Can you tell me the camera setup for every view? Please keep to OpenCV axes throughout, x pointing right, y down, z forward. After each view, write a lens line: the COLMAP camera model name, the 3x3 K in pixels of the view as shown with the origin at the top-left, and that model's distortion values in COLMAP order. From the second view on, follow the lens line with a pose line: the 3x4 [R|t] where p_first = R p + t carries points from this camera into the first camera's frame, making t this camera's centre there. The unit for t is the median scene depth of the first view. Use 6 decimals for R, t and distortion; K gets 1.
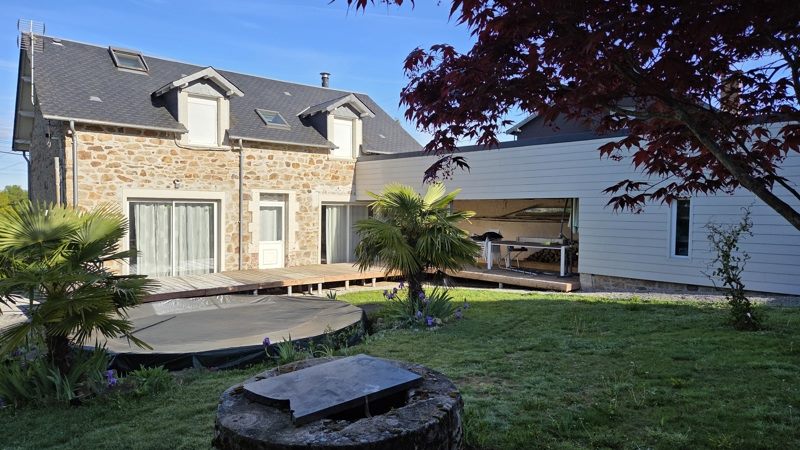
lens RADIAL K [[542.9, 0, 402.4], [0, 542.9, 225.9], [0, 0, 1]] dist [0.030821, -0.004171]
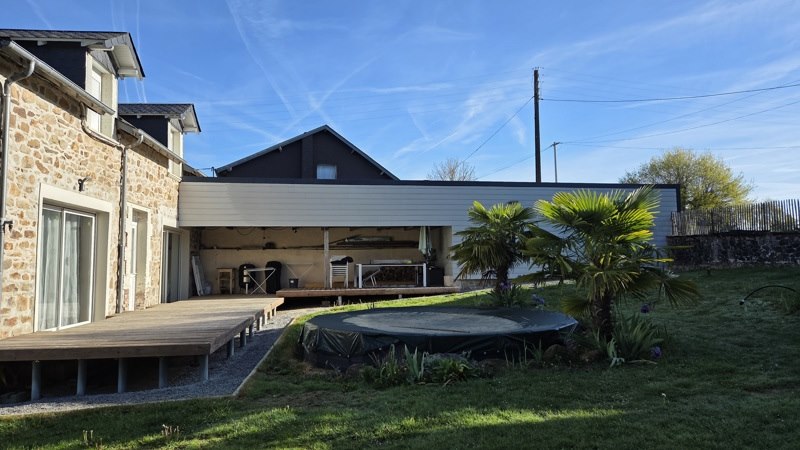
lens RADIAL K [[542.9, 0, 401.9], [0, 542.9, 220.2], [0, 0, 1]] dist [0.030821, -0.004171]
pose [[0.524220, 0.052979, 0.849933, -0.743303], [0.045098, 0.994935, -0.089833, 0.042225], [-0.850388, 0.085423, 0.519175, 0.307294]]
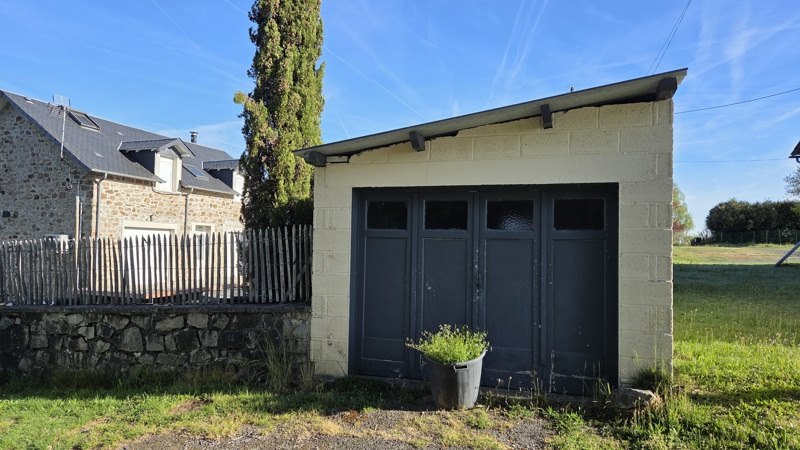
lens RADIAL K [[542.9, 0, 398.9], [0, 542.9, 229.4], [0, 0, 1]] dist [0.030821, -0.004171]
pose [[0.855942, 0.034679, 0.515908, -0.568539], [-0.013183, 0.998888, -0.045273, 0.008421], [-0.516904, 0.031949, 0.855447, -0.515025]]
